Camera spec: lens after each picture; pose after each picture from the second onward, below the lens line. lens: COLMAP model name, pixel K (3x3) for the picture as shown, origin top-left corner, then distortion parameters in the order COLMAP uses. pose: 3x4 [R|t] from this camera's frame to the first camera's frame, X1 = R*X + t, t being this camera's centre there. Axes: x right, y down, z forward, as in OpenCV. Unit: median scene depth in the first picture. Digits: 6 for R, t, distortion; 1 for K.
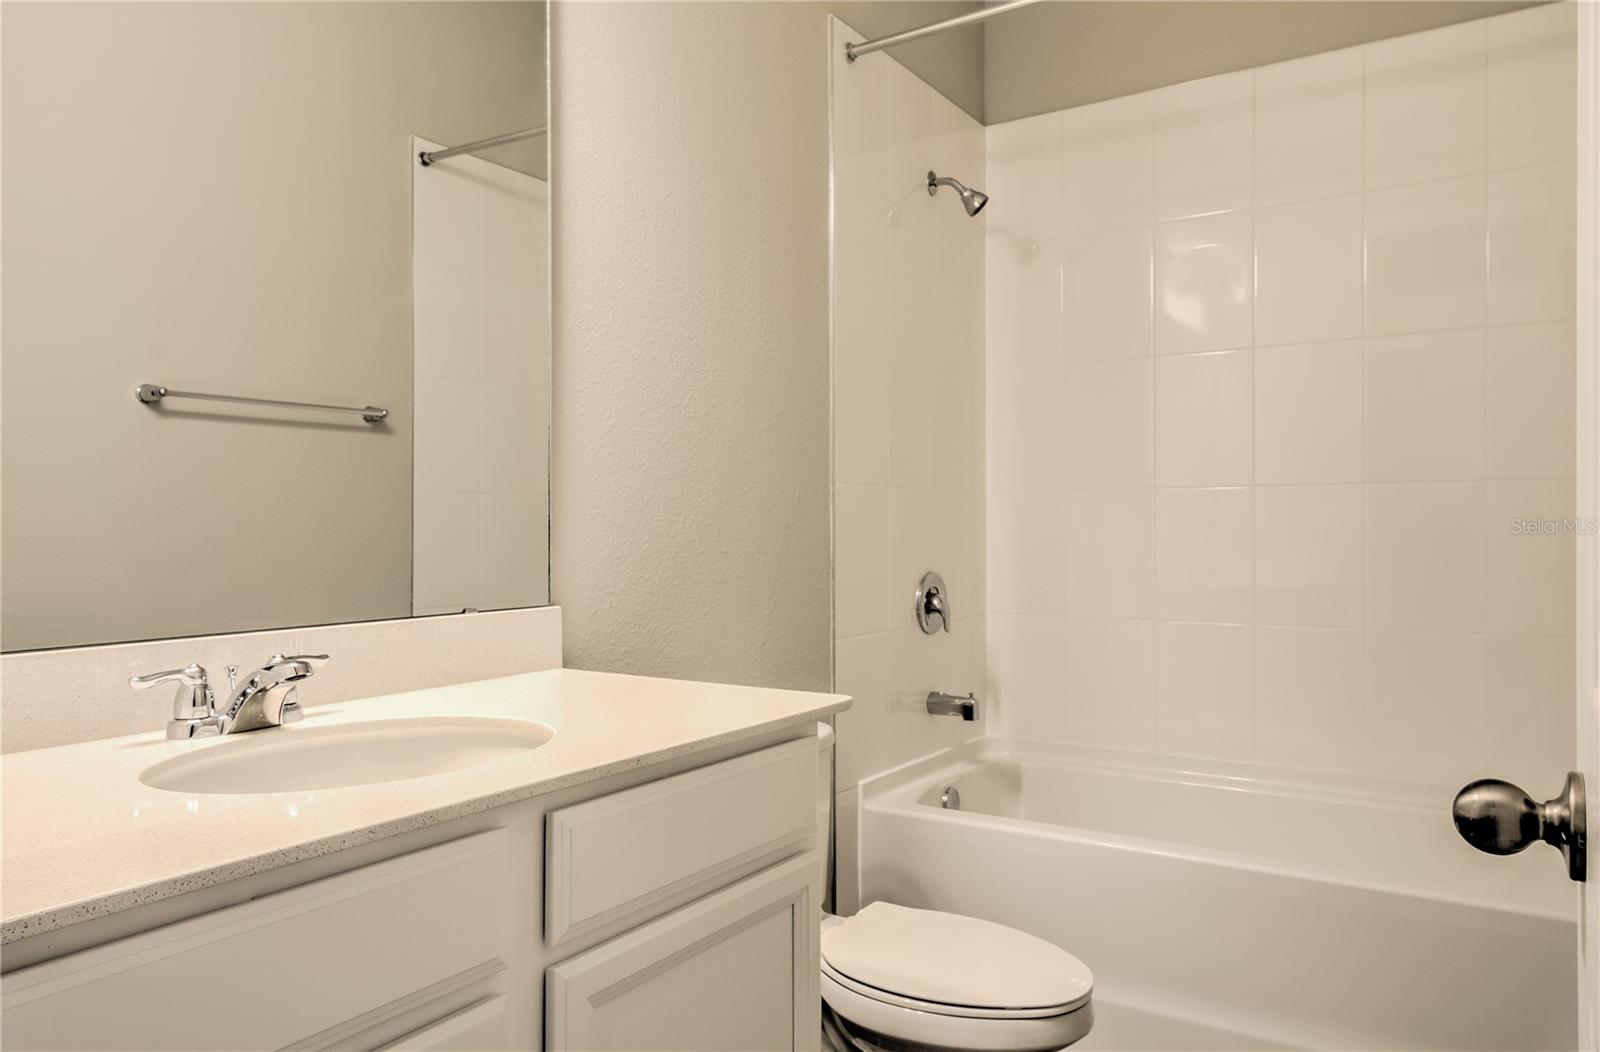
lens RADIAL K [[1115.2, 0, 800.0], [0, 1115.2, 526.0], [0, 0, 1]] dist [0.002663, 0.000130]
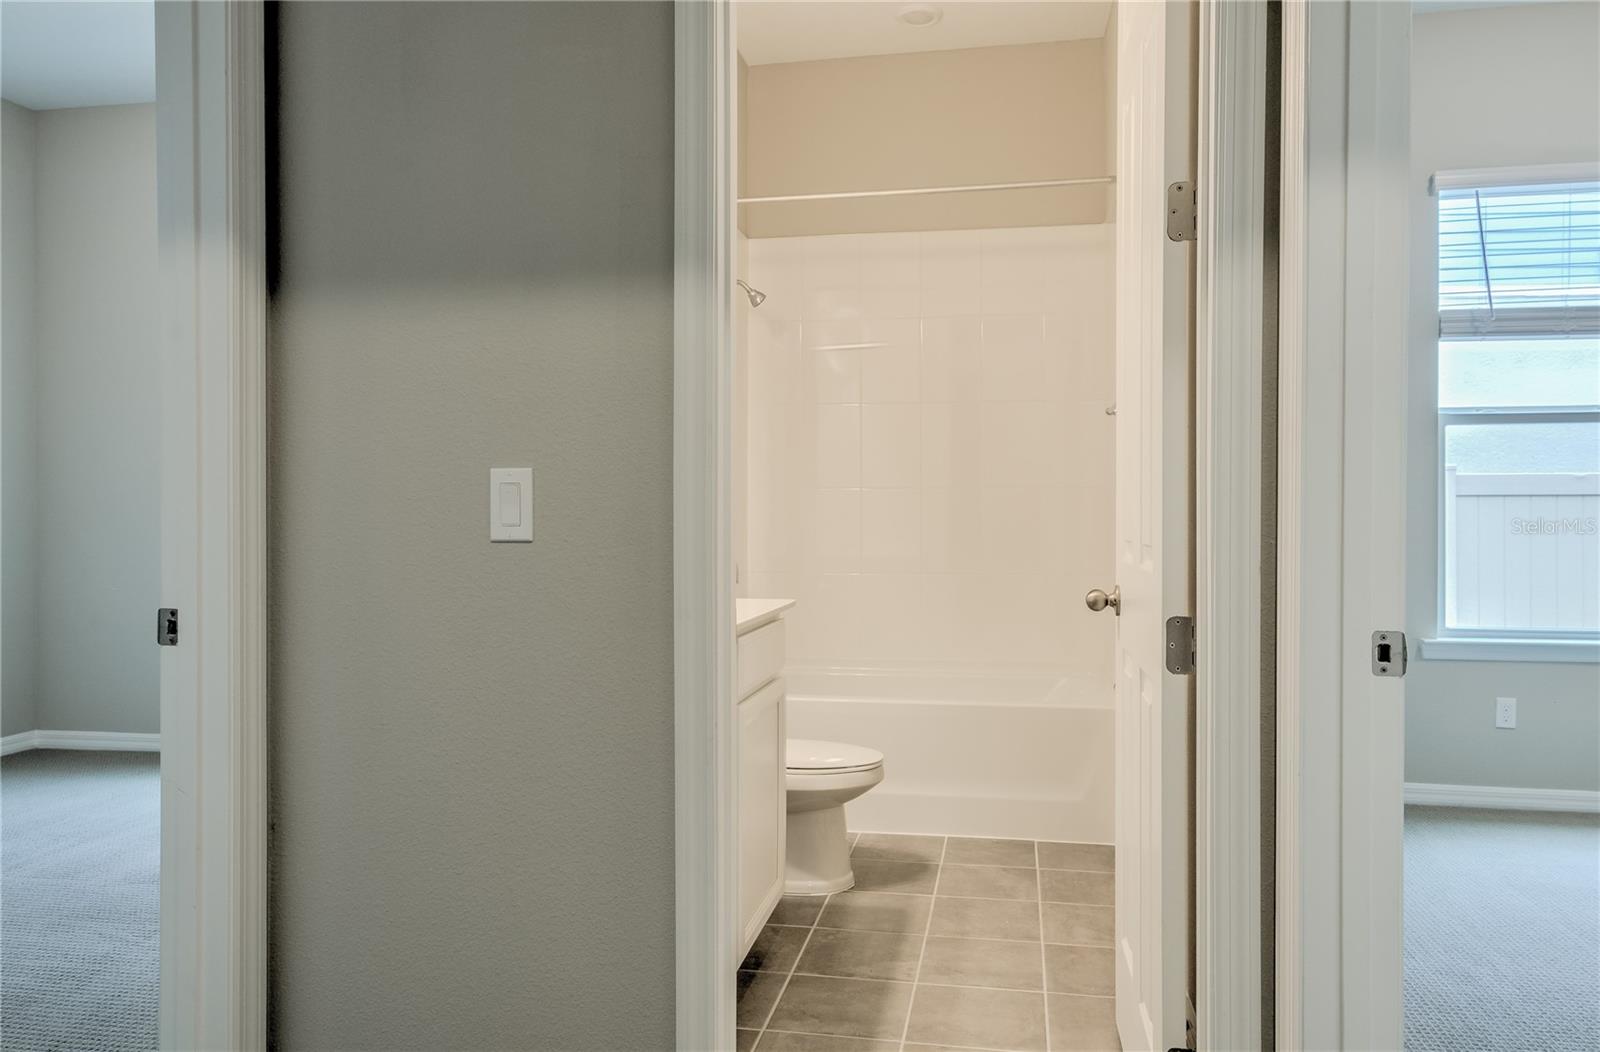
lens RADIAL K [[1115.2, 0, 800.0], [0, 1115.2, 526.0], [0, 0, 1]] dist [0.002663, 0.000130]
pose [[0.928190, -0.009357, 0.371990, -0.915302], [0.003706, 0.999867, 0.015903, -0.010958], [-0.372089, -0.013382, 0.928101, -1.119774]]
